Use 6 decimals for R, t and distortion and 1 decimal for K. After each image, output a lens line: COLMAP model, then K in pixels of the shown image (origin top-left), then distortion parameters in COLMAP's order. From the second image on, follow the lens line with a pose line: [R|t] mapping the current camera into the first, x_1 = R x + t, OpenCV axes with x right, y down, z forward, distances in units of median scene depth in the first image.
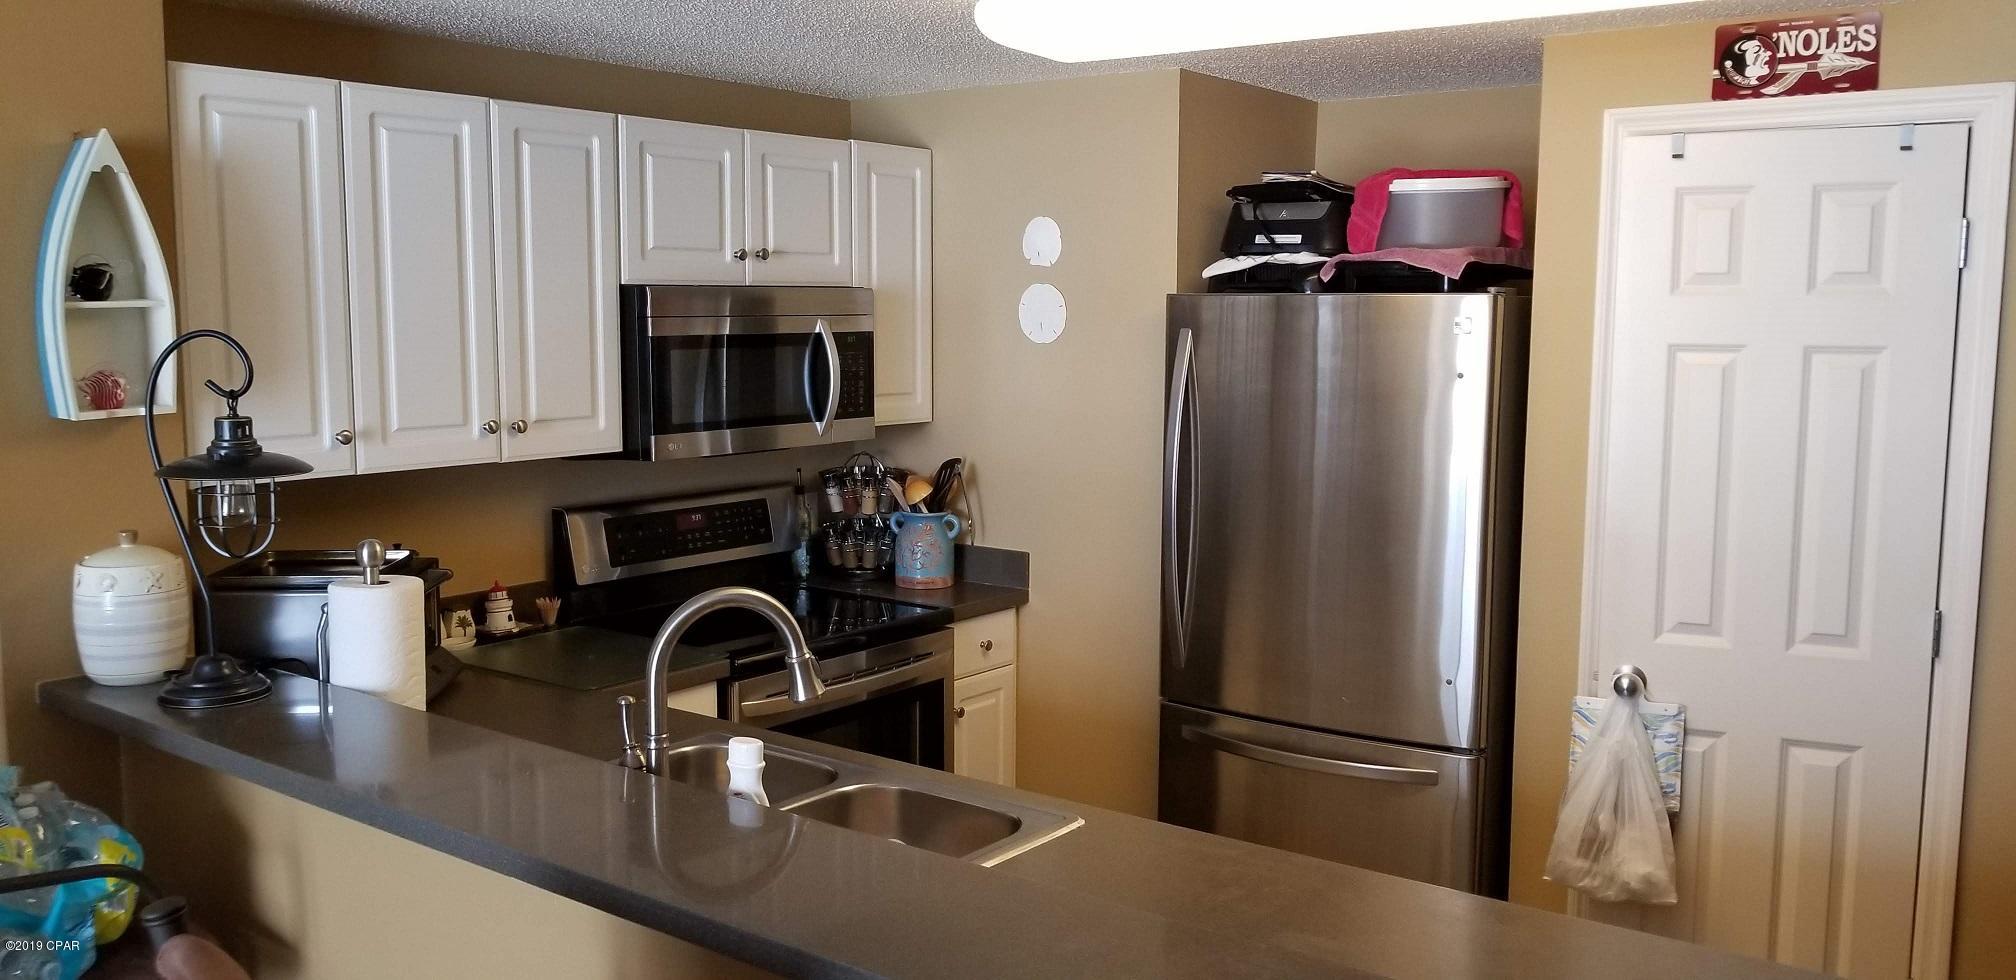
lens RADIAL K [[1640.9, 0, 1008.0], [0, 1640.9, 490.0], [0, 0, 1]] dist [0.095817, 0.000594]
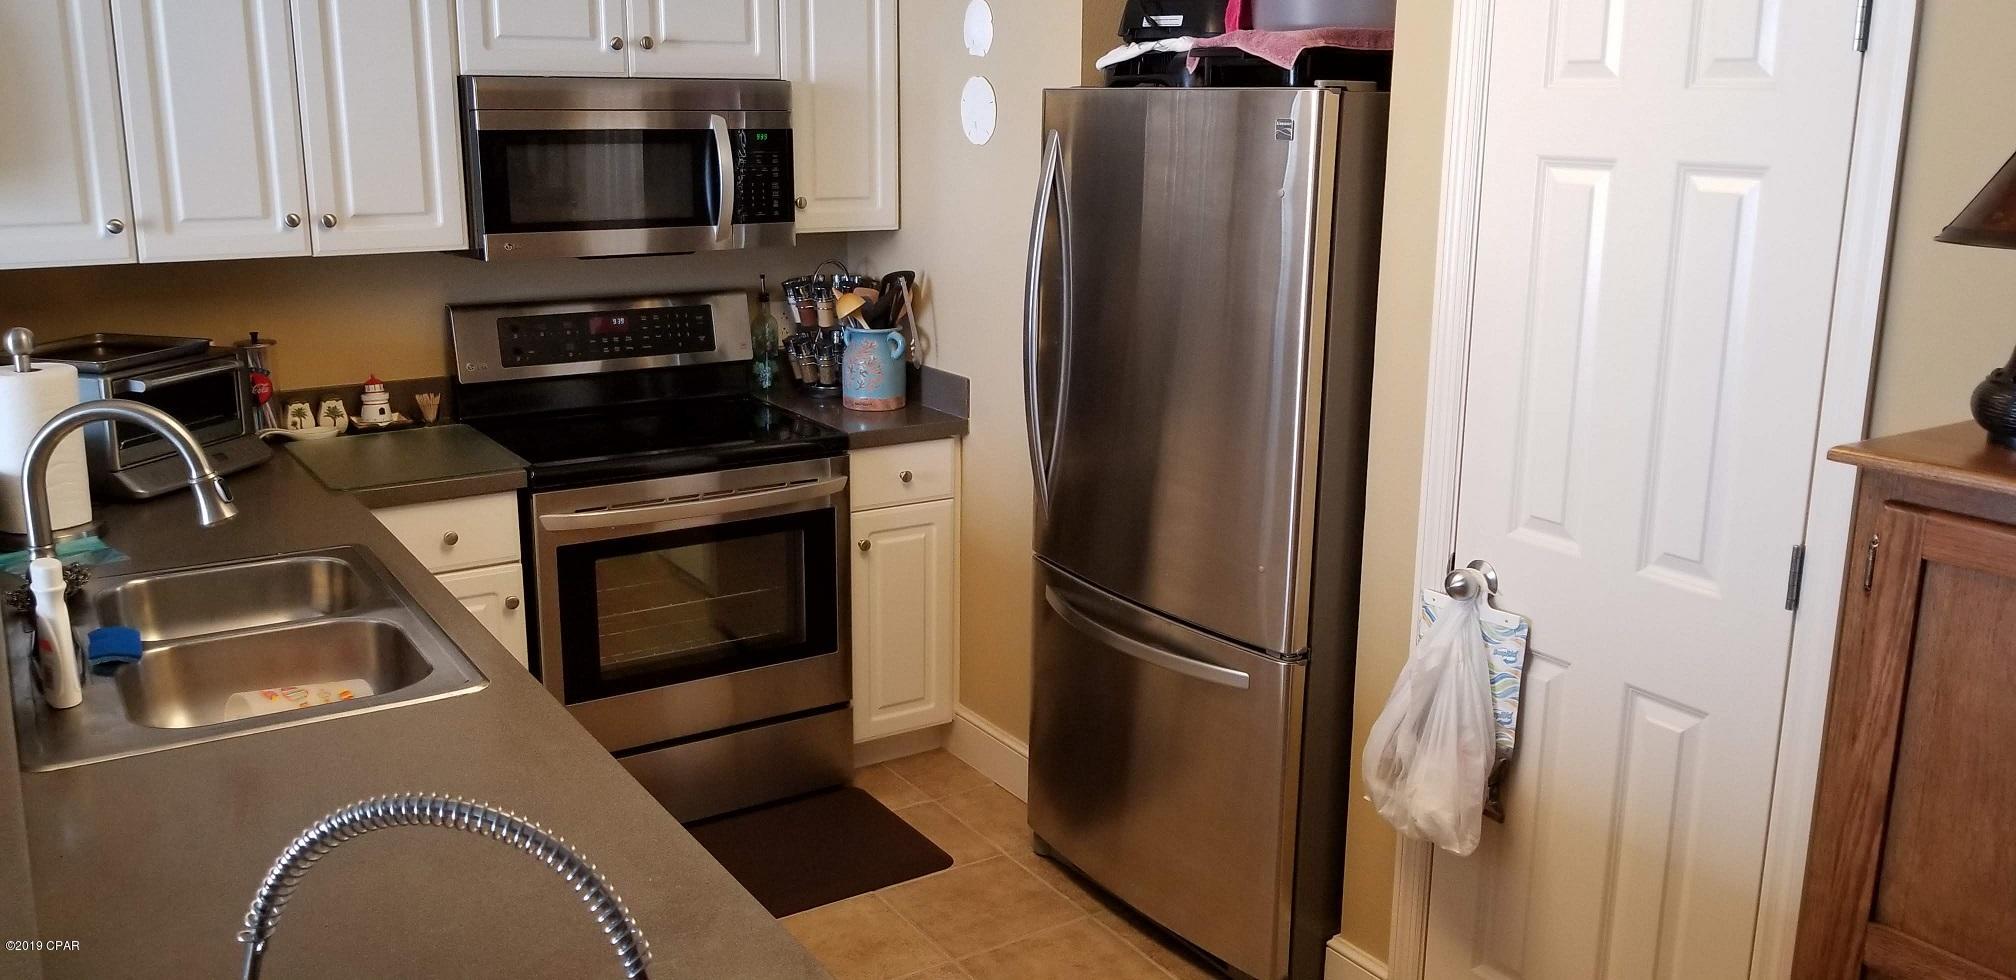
lens RADIAL K [[1617.1, 0, 1008.0], [0, 1617.1, 490.0], [0, 0, 1]] dist [-0.015728, -0.004254]
pose [[0.946971, 0.082644, -0.310508, 0.364425], [-0.045447, 0.991092, 0.125184, -0.015849], [0.318088, -0.104434, 0.942292, 0.179888]]
